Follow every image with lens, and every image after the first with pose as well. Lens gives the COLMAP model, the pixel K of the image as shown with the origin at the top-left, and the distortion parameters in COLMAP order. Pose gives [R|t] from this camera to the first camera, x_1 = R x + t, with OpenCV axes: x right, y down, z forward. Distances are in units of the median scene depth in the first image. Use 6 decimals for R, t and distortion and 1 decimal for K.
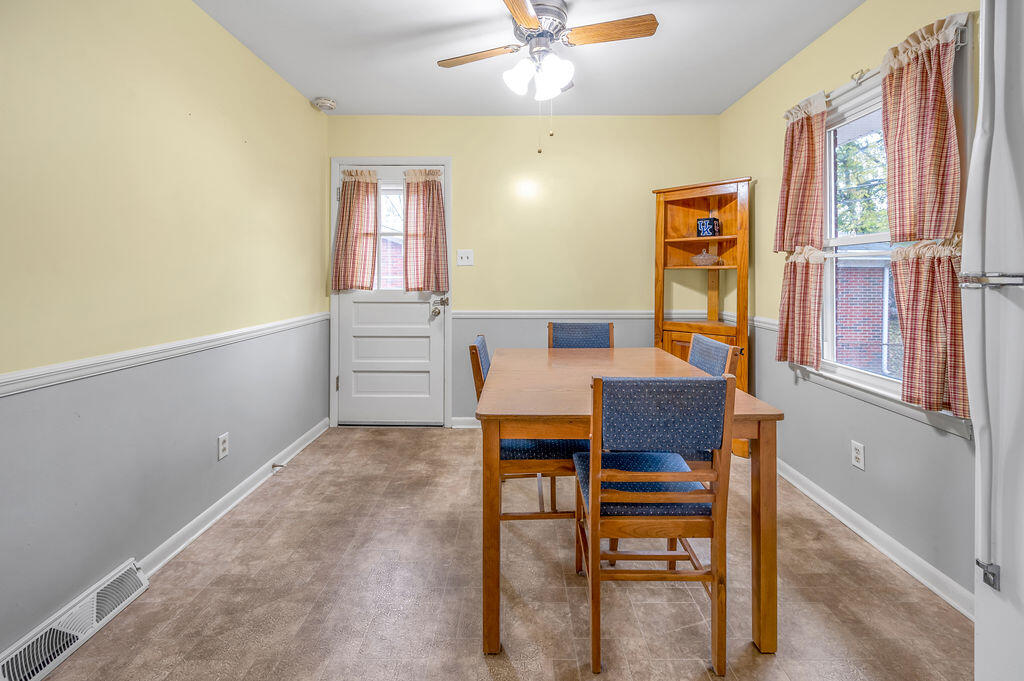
lens RADIAL K [[427.7, 0, 513.4], [0, 427.7, 273.3], [0, 0, 1]] dist [0.001124, -0.000191]
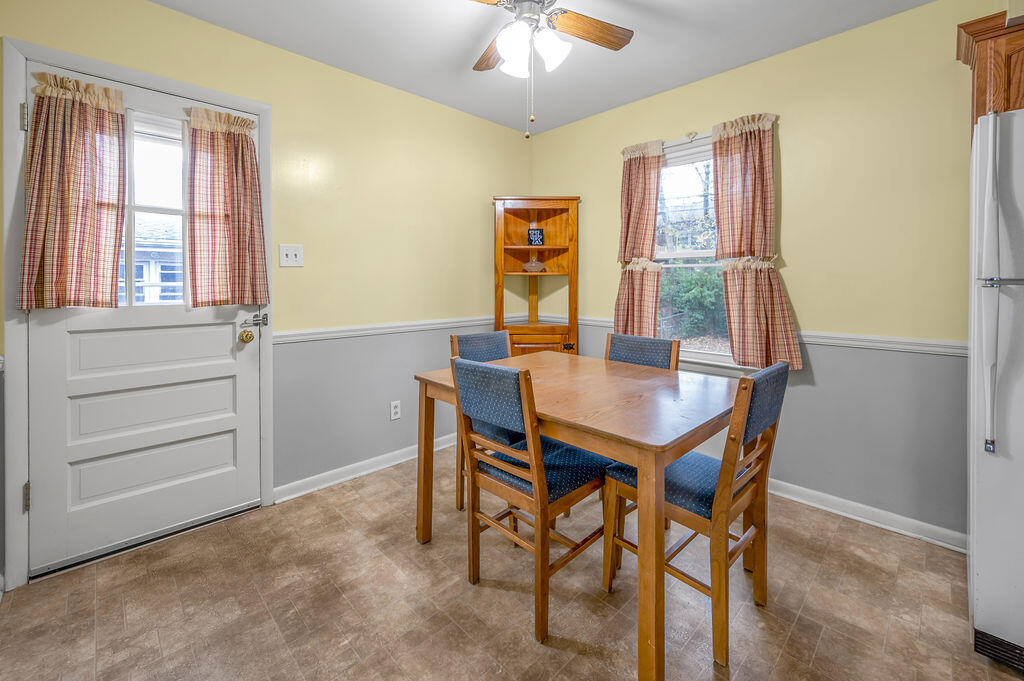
lens RADIAL K [[434.2, 0, 511.1], [0, 434.2, 284.9], [0, 0, 1]] dist [-0.000194, -0.000253]
pose [[0.718410, -0.005270, 0.695600, -0.355109], [-0.002249, 0.999948, 0.009898, 0.003506], [-0.695616, -0.008675, 0.718361, 0.243709]]
